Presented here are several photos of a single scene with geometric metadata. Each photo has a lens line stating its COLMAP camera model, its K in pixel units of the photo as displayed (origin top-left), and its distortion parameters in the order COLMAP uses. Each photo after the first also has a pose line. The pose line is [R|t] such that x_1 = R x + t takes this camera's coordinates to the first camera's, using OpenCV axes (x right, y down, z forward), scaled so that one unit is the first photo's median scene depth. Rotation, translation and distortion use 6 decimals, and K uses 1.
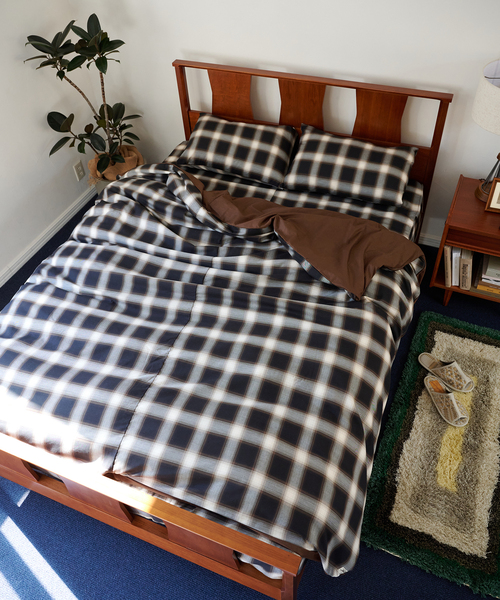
lens RADIAL K [[529.7, 0, 247.4], [0, 529.7, 294.2], [0, 0, 1]] dist [-0.001484, 0.013039]
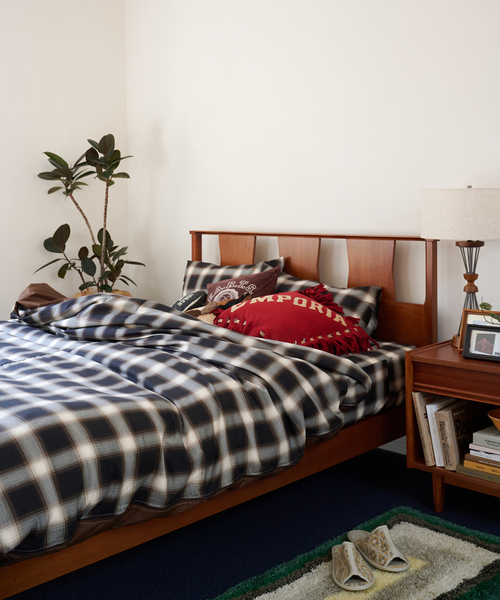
lens RADIAL K [[801.7, 0, 254.0], [0, 801.7, 258.2], [0, 0, 1]] dist [0.013036, 0.000000]
pose [[0.931000, 0.089500, -0.353876, 0.532580], [-0.310767, 0.702894, -0.639815, 0.558446], [0.191474, 0.705641, 0.682209, 0.049997]]
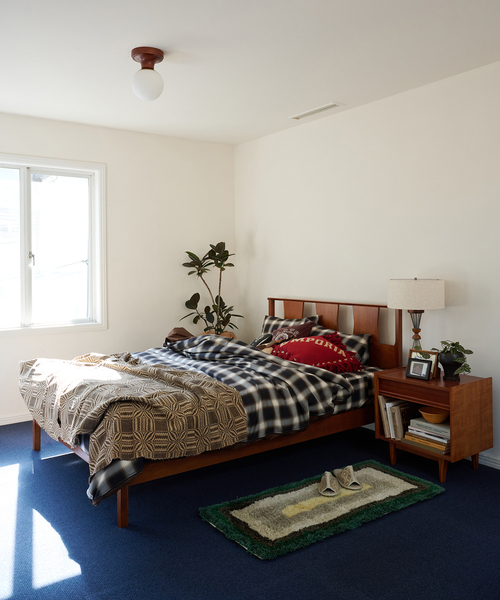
lens RADIAL K [[572.2, 0, 246.2], [0, 572.2, 298.3], [0, 0, 1]] dist [0.002961, 0.000000]
pose [[0.850310, 0.097282, -0.517212, 0.783127], [-0.432010, 0.690293, -0.580399, 0.694152], [0.300565, 0.716960, 0.628990, -0.161180]]
